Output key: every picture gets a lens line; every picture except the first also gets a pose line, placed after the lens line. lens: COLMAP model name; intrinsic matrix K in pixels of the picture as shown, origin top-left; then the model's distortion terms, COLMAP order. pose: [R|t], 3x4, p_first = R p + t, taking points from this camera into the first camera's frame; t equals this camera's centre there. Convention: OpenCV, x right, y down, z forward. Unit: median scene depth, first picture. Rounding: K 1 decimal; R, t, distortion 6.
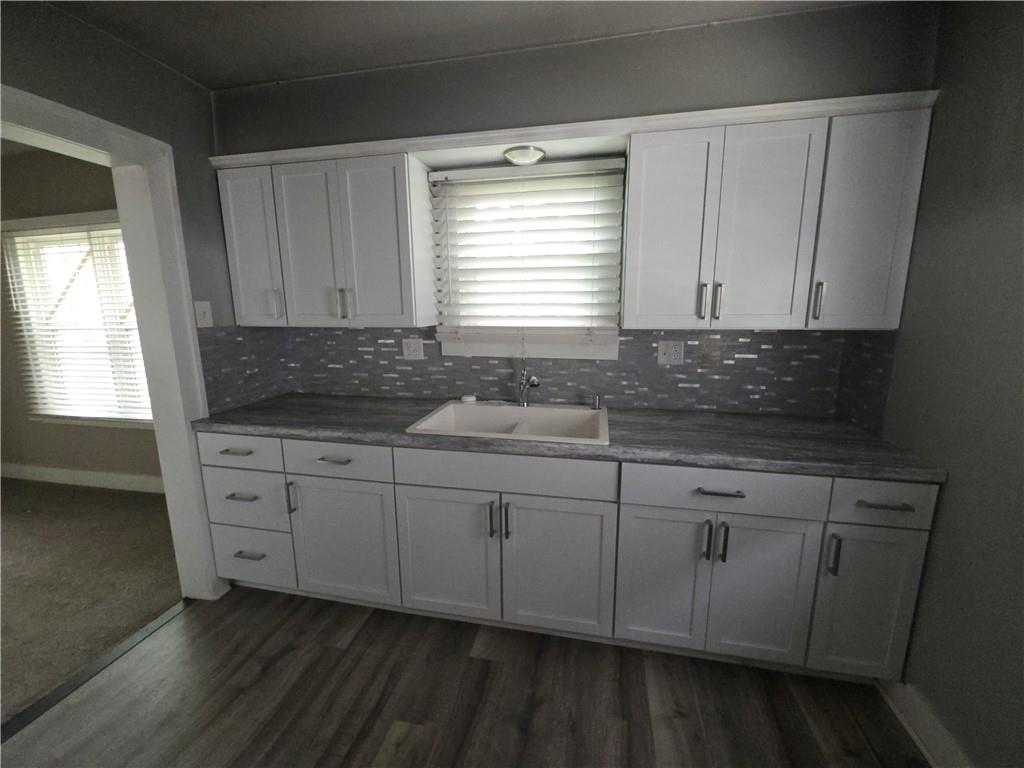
lens RADIAL K [[409.2, 0, 515.4], [0, 409.2, 380.1], [0, 0, 1]] dist [0.002008, -0.003178]
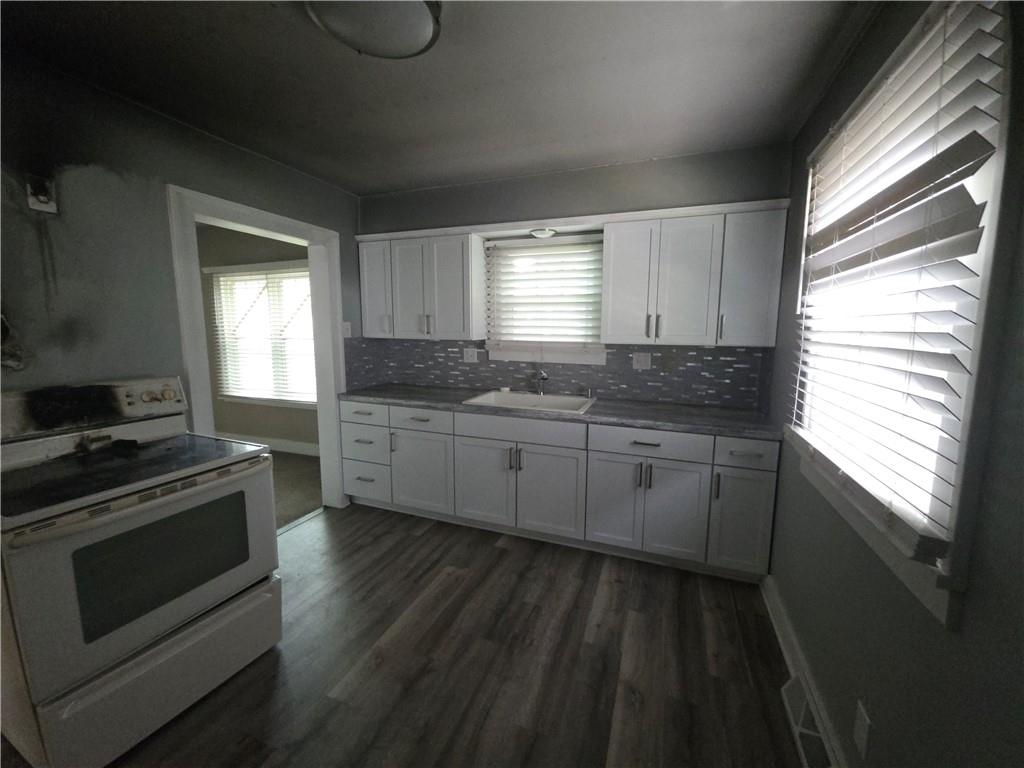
lens RADIAL K [[409.2, 0, 514.5], [0, 409.2, 381.2], [0, 0, 1]] dist [0.002008, -0.003178]
pose [[0.987541, 0.034354, -0.153568, 0.169961], [-0.040940, 0.998363, -0.039935, 0.086474], [0.151945, 0.045725, 0.987331, -0.531597]]
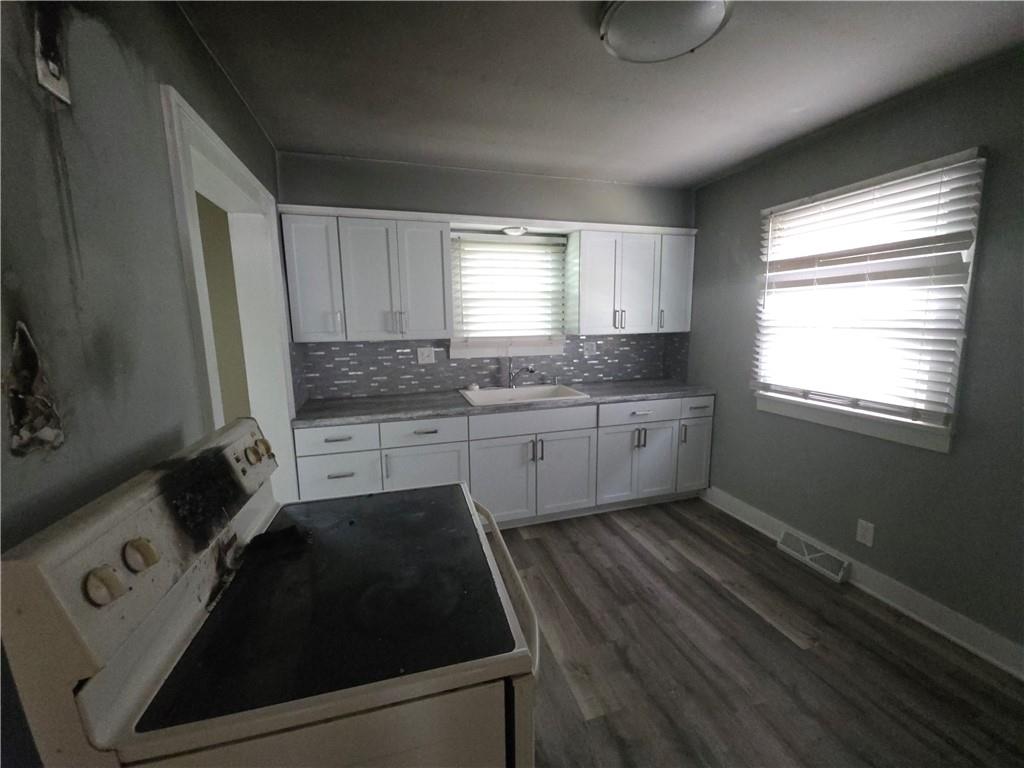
lens RADIAL K [[409.2, 0, 514.6], [0, 409.2, 381.0], [0, 0, 1]] dist [0.002008, -0.003178]
pose [[0.875452, -0.080128, 0.476617, -0.779841], [0.094608, 0.995494, -0.006416, 0.053624], [-0.473955, 0.050708, 0.879088, -0.386747]]
